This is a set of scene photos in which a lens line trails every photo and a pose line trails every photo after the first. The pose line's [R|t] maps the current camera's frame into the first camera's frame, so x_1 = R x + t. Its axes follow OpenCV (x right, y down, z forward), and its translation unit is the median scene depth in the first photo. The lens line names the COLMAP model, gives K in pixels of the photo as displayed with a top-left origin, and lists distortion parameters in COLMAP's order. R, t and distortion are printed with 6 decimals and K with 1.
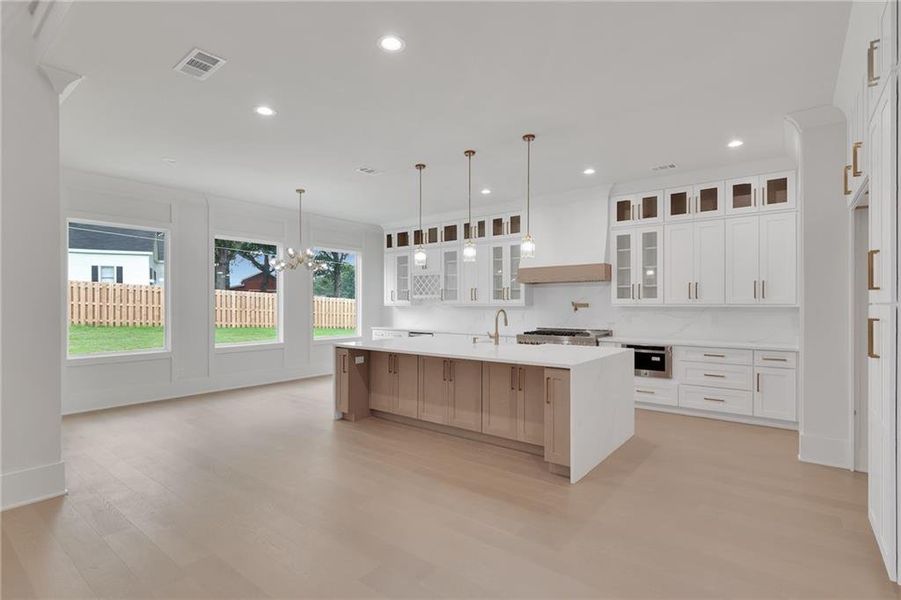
lens RADIAL K [[440.9, 0, 446.7], [0, 440.9, 303.7], [0, 0, 1]] dist [-0.001874, 0.000038]
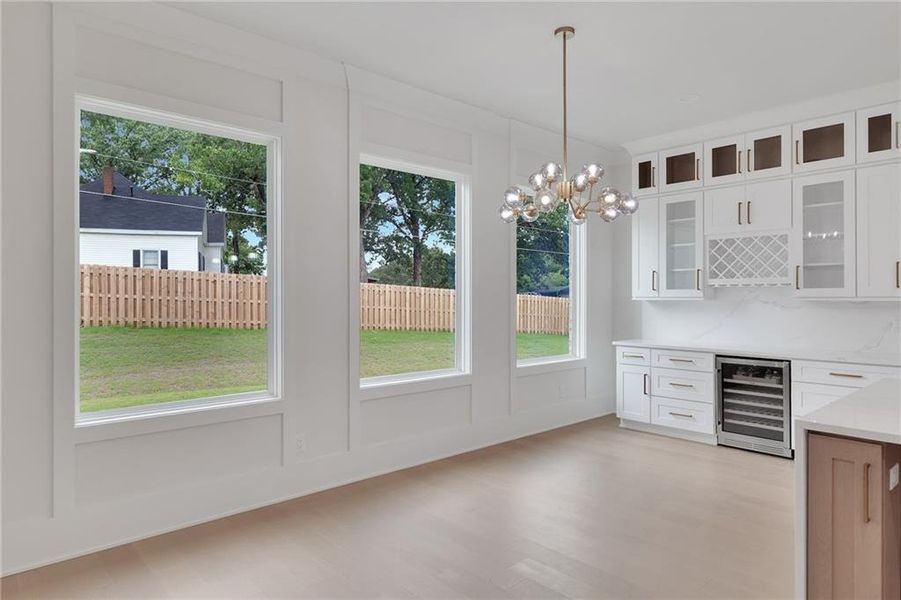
lens RADIAL K [[575.9, 0, 454.1], [0, 575.9, 296.7], [0, 0, 1]] dist [0.008650, 0.000195]
pose [[0.985301, -0.000910, -0.170823, -0.101117], [0.000946, 1.000000, 0.000127, 0.000042], [0.170823, -0.000287, 0.985302, 0.127698]]
